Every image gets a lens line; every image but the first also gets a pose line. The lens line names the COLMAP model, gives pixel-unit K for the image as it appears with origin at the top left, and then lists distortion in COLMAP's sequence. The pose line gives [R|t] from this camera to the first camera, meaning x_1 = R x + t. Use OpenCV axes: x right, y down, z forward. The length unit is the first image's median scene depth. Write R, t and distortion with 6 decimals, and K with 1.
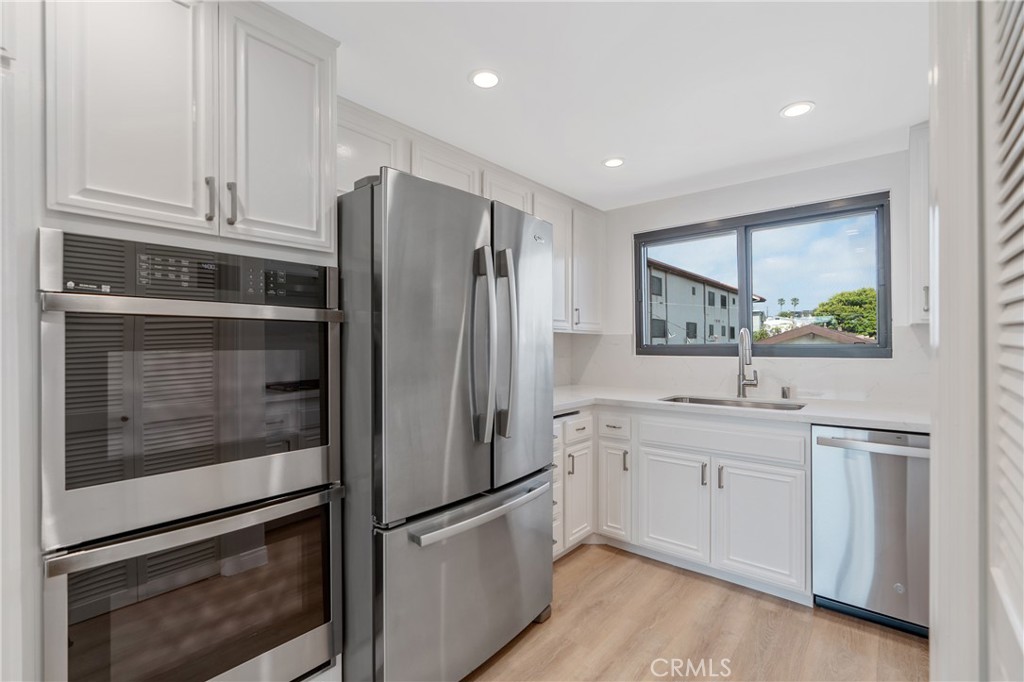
lens RADIAL K [[451.3, 0, 514.5], [0, 451.3, 344.0], [0, 0, 1]] dist [-0.002505, -0.000113]
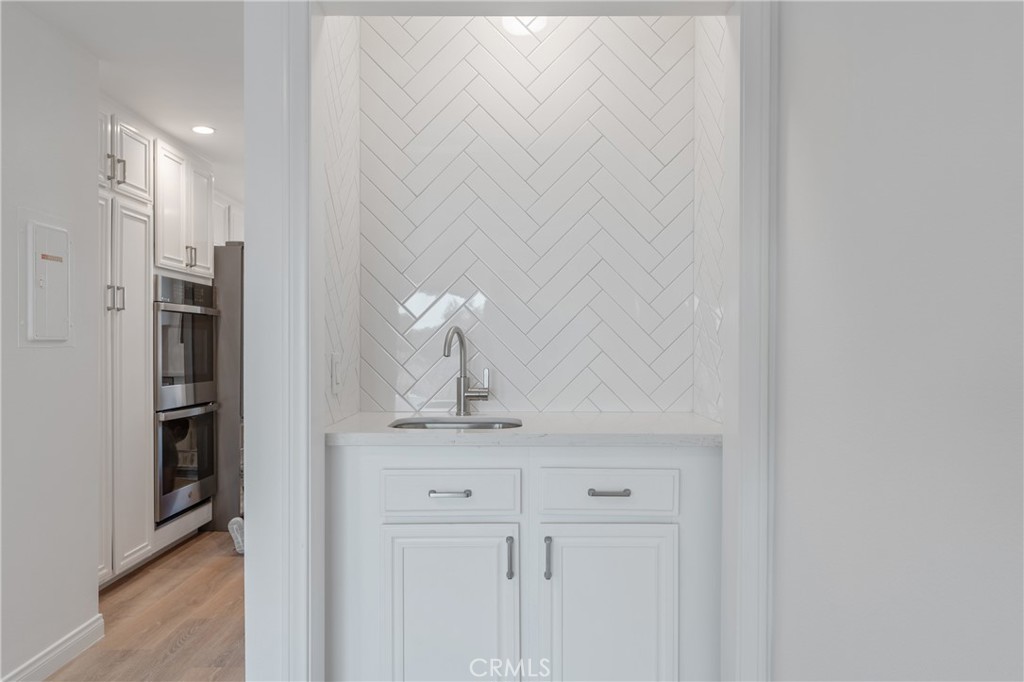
lens RADIAL K [[700.4, 0, 512.0], [0, 700.4, 341.0], [0, 0, 1]] dist [0.100691, 0.000695]
pose [[0.765187, 0.007002, 0.643770, -0.903435], [-0.002414, 0.999965, -0.008007, 0.051628], [-0.643804, 0.004572, 0.765177, -1.364693]]
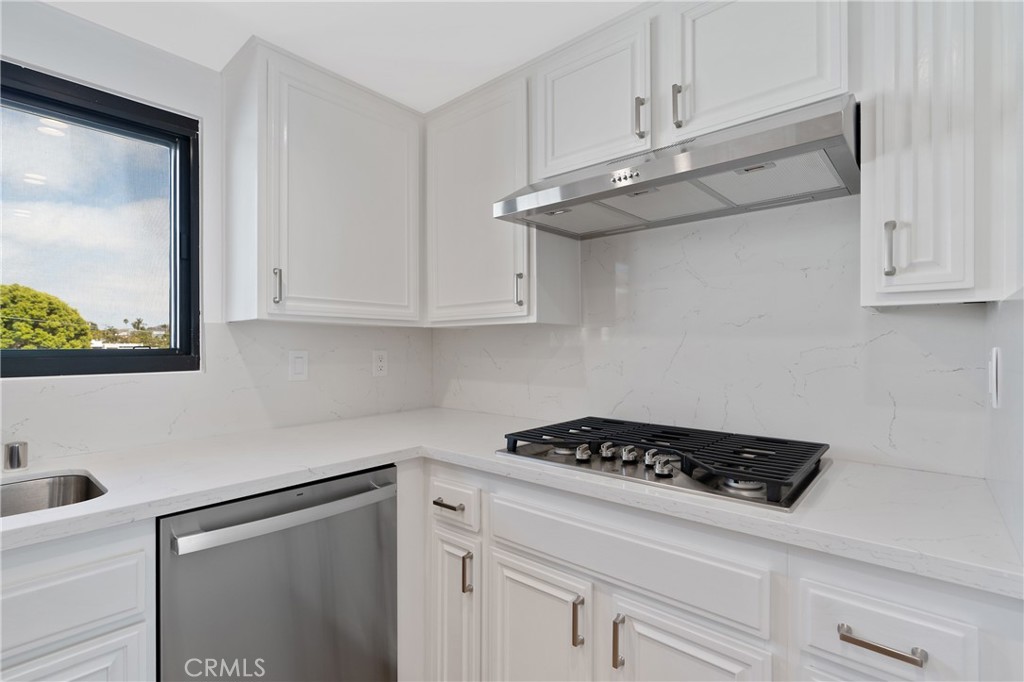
lens RADIAL K [[476.6, 0, 514.3], [0, 476.6, 348.3], [0, 0, 1]] dist [-0.010356, 0.000302]
pose [[0.015948, 0.006898, 0.999849, 0.153334], [0.000207, 0.999976, -0.006902, 0.004721], [-0.999873, 0.000317, 0.015946, 0.582470]]
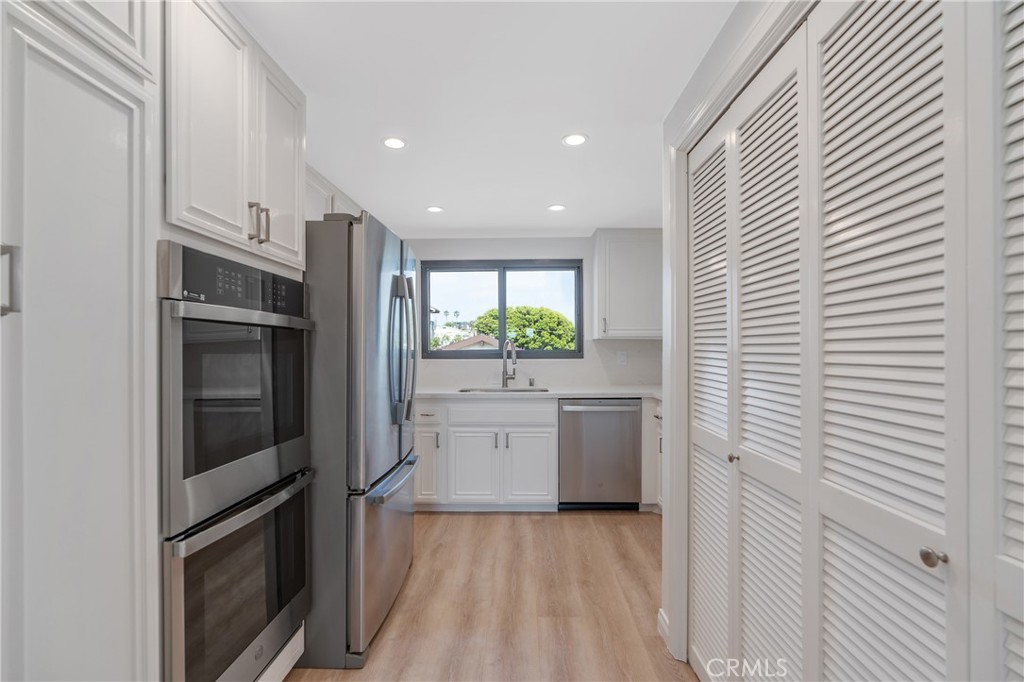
lens RADIAL K [[448.7, 0, 513.1], [0, 448.7, 348.2], [0, 0, 1]] dist [-0.001561, -0.000079]
pose [[0.780020, 0.006631, 0.625719, -0.472344], [-0.004454, 0.999977, -0.005044, 0.002209], [-0.625739, 0.001147, 0.780032, -0.163259]]
